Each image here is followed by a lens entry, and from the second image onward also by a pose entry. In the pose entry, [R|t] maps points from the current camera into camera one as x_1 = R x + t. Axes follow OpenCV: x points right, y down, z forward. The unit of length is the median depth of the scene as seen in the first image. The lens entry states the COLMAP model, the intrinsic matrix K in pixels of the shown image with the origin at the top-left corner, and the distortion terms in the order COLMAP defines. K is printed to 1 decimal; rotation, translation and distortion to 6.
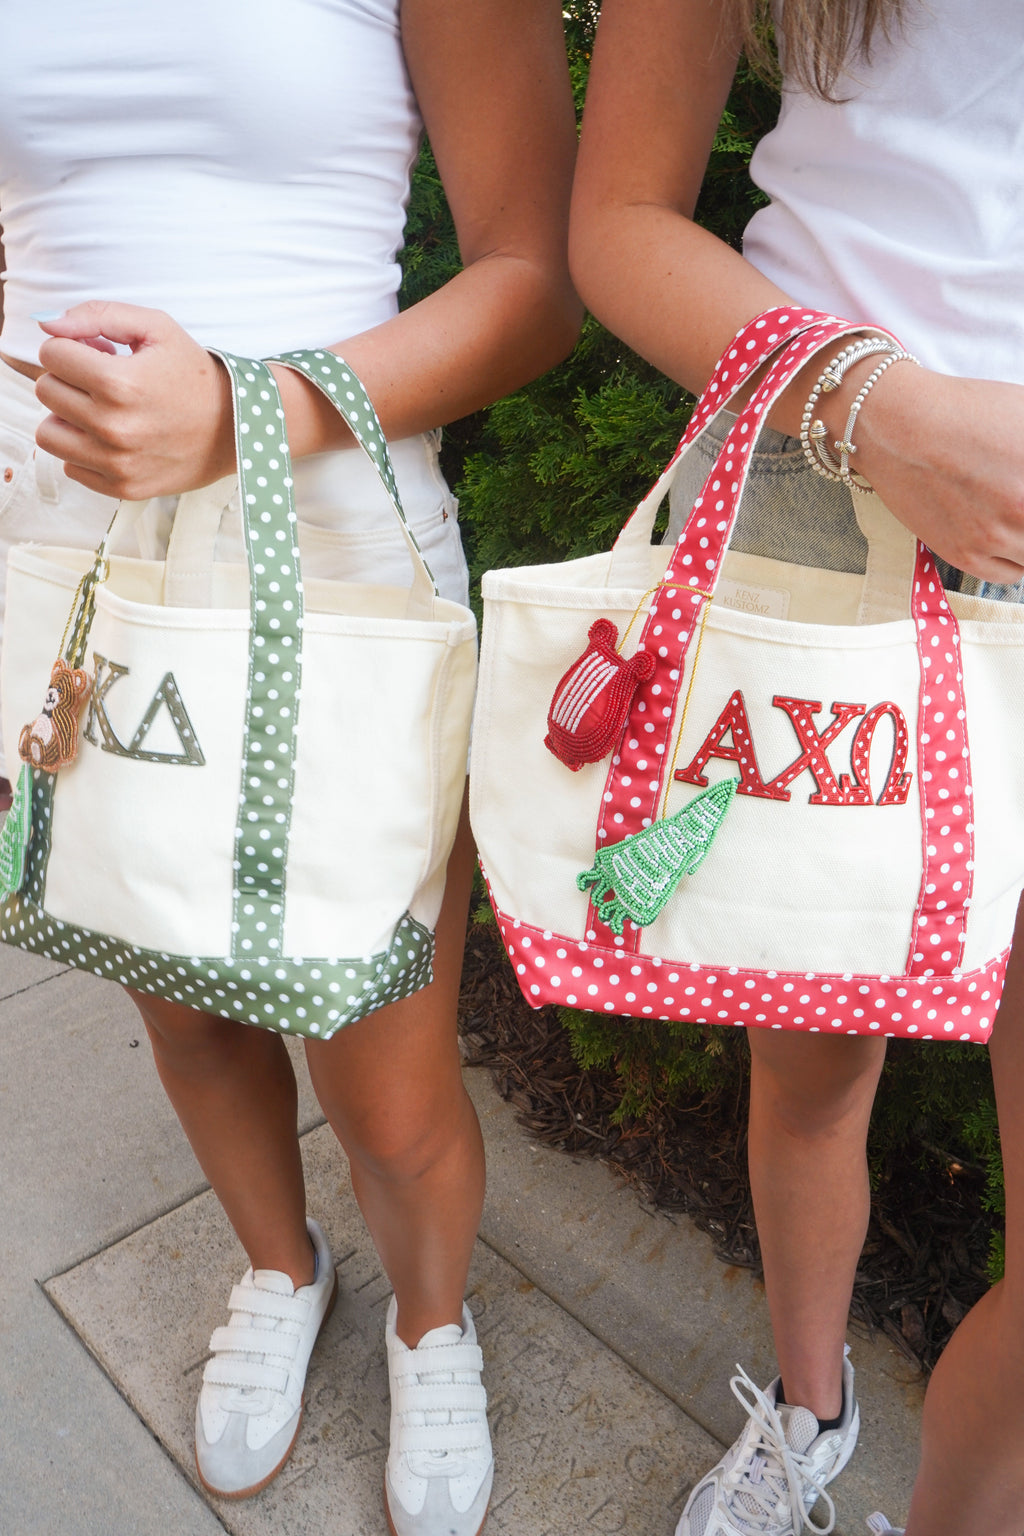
lens RADIAL K [[1465.2, 0, 491.6], [0, 1465.2, 780.1], [0, 0, 1]] dist [-0.008801, 0.098218]
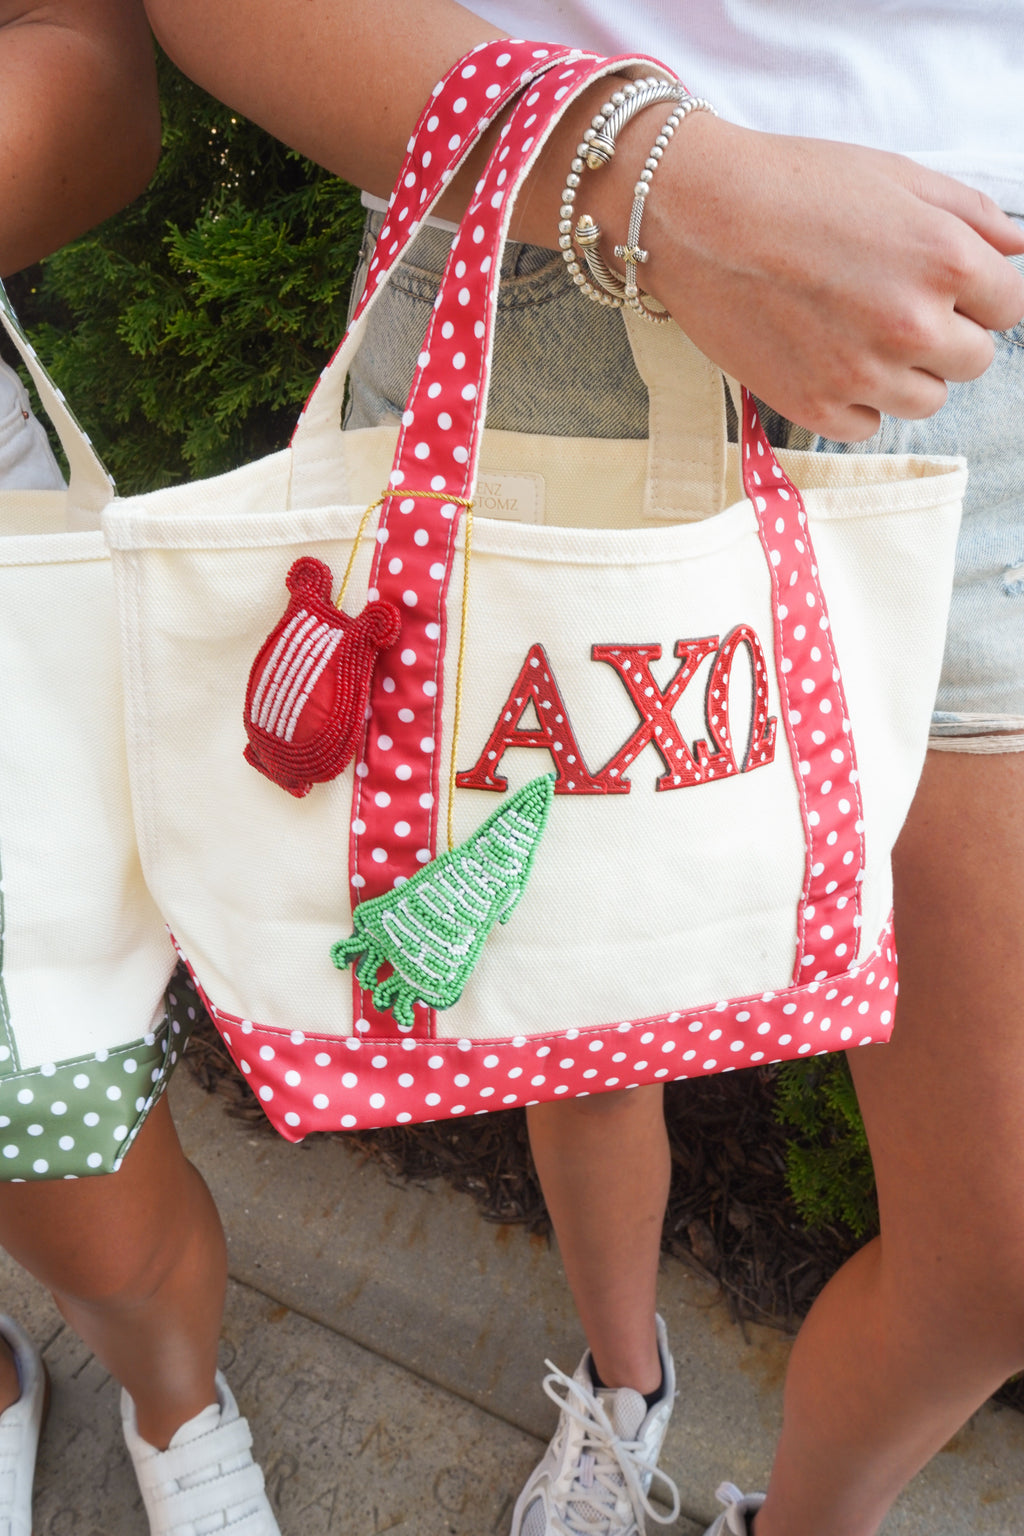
lens RADIAL K [[1418.3, 0, 512.0], [0, 1418.3, 768.0], [0, 0, 1]] dist [0.004393, 0.004969]
pose [[0.947764, -0.178140, 0.264595, -0.018578], [0.153330, 0.981830, 0.111802, -0.073503], [-0.279703, -0.065391, 0.957857, 0.362611]]
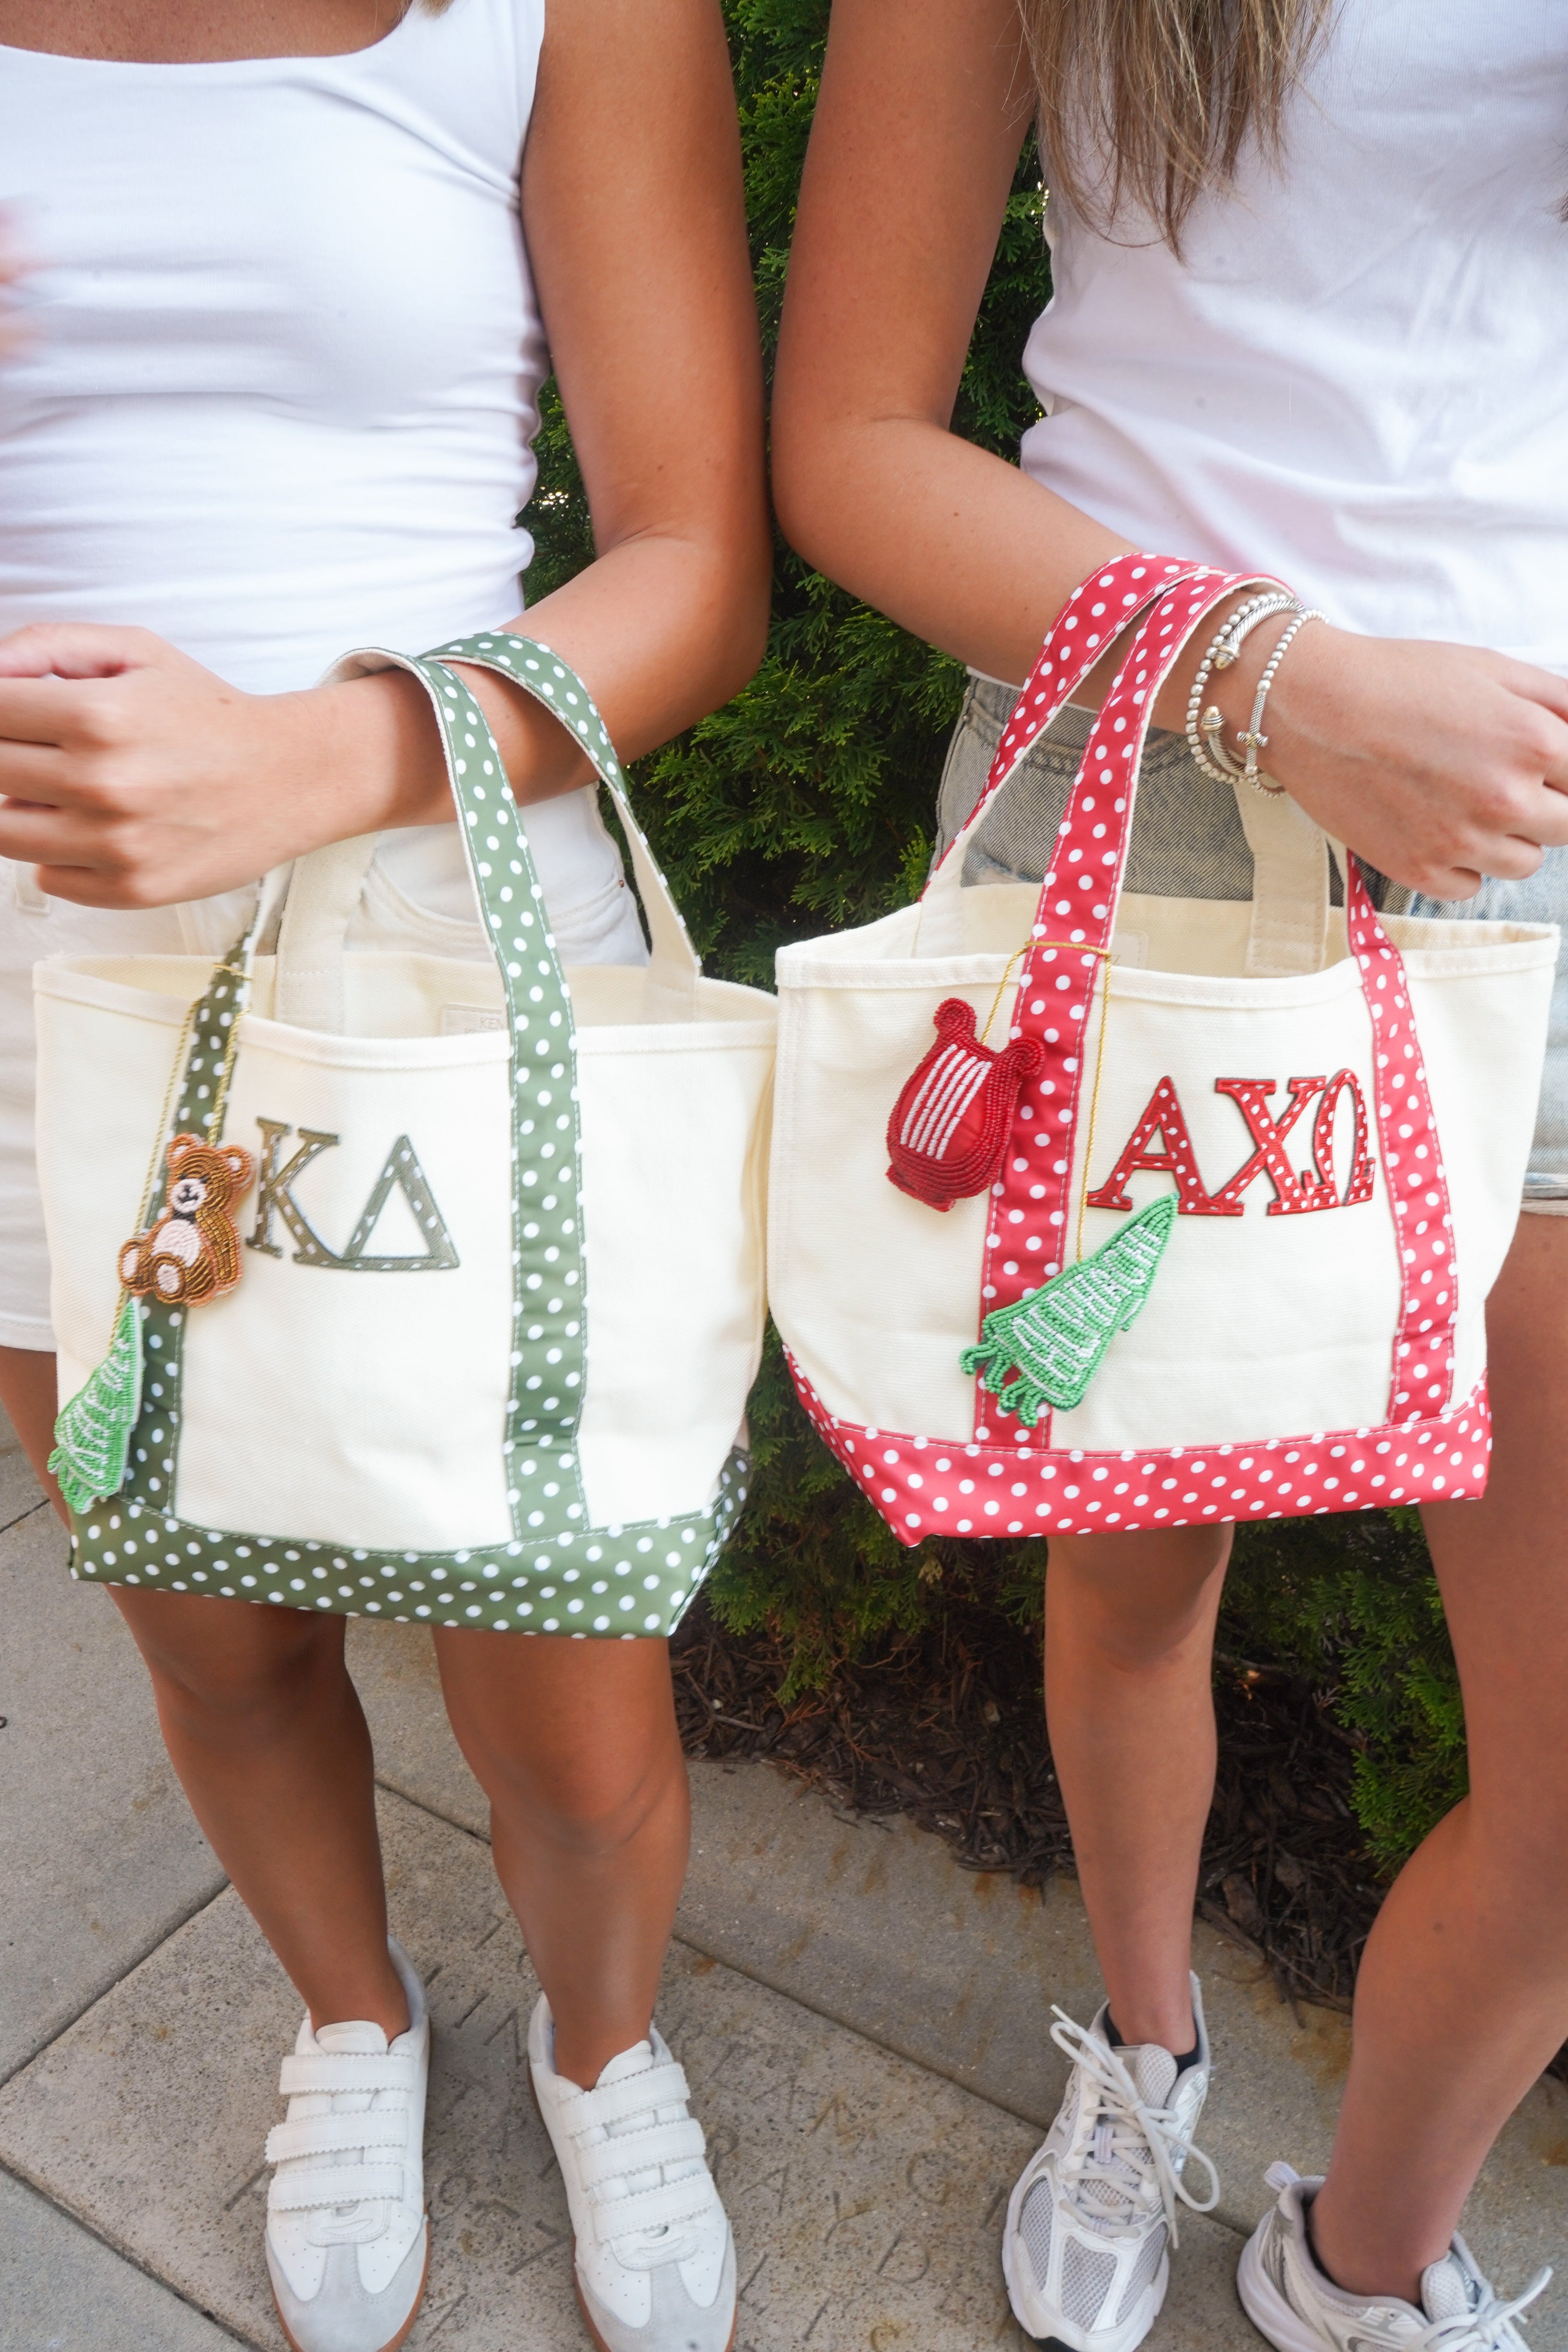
lens RADIAL K [[2213.8, 0, 784.0], [0, 2213.8, 1176.0], [0, 0, 1]] dist [0.057621, -0.079017]
pose [[0.962837, -0.125282, 0.239267, -0.272862], [0.127005, 0.991868, 0.008266, -0.041884], [-0.238357, 0.022430, 0.970919, -0.043117]]
